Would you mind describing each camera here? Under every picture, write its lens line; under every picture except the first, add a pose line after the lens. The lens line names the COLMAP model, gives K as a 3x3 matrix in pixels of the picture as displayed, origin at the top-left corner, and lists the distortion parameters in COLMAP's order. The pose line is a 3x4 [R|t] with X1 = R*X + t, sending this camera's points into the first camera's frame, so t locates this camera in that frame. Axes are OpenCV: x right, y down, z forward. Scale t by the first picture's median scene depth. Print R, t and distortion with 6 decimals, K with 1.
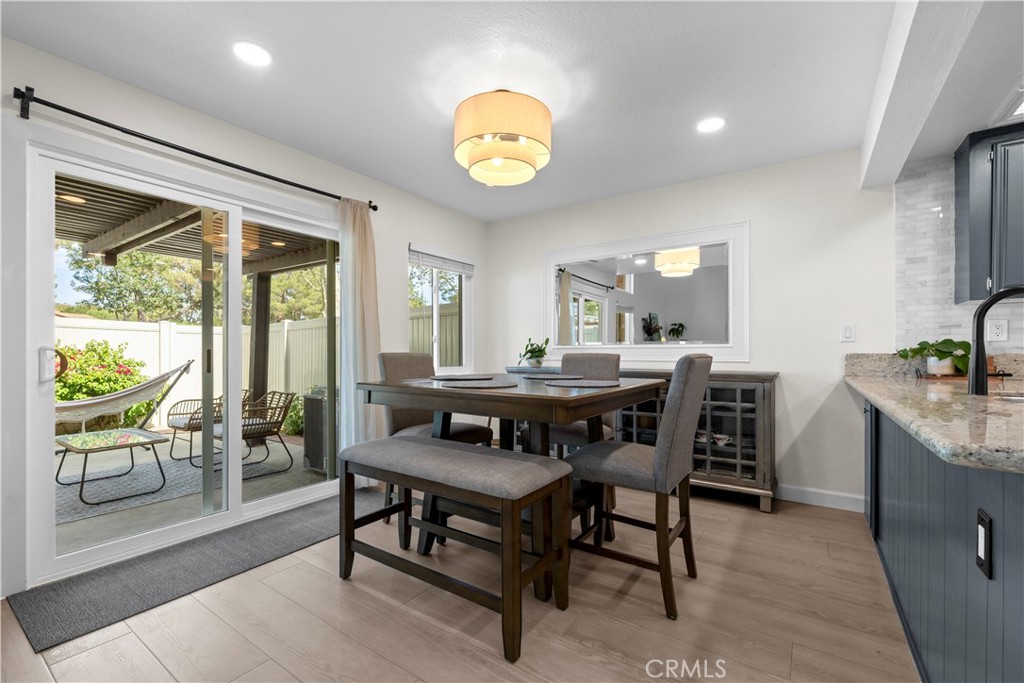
lens RADIAL K [[439.0, 0, 510.3], [0, 439.0, 356.4], [0, 0, 1]] dist [0.000355, 0.000046]
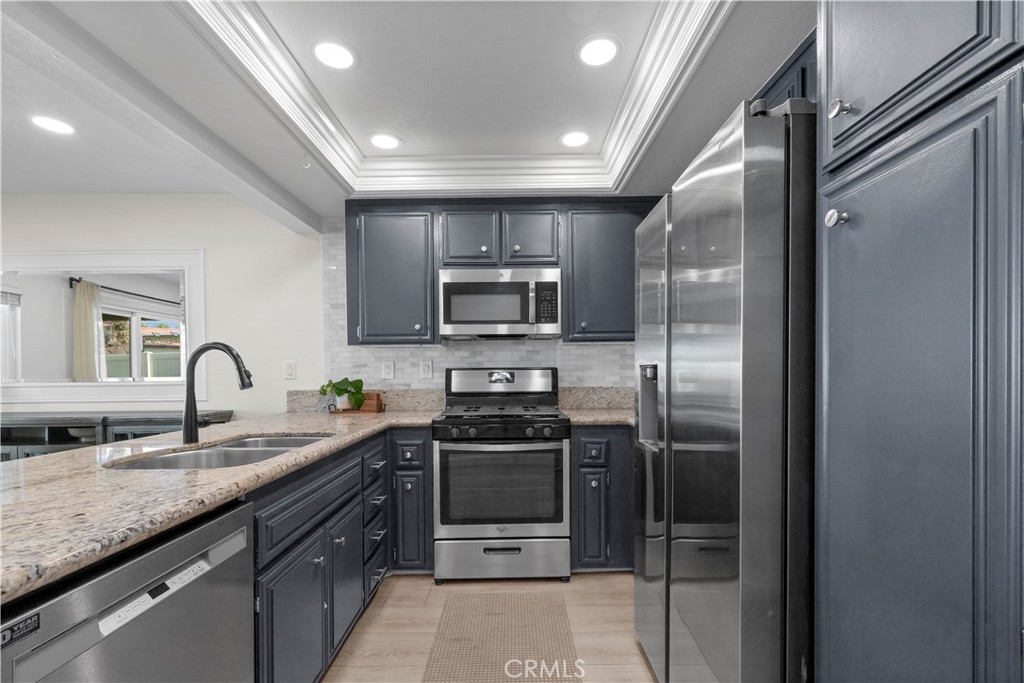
lens RADIAL K [[461.2, 0, 511.8], [0, 461.2, 373.9], [0, 0, 1]] dist [-0.001226, -0.000307]
pose [[0.824837, -0.009530, 0.565291, 0.622149], [0.012561, 0.999920, -0.001470, -0.039554], [-0.565232, 0.008313, 0.824890, -0.211155]]
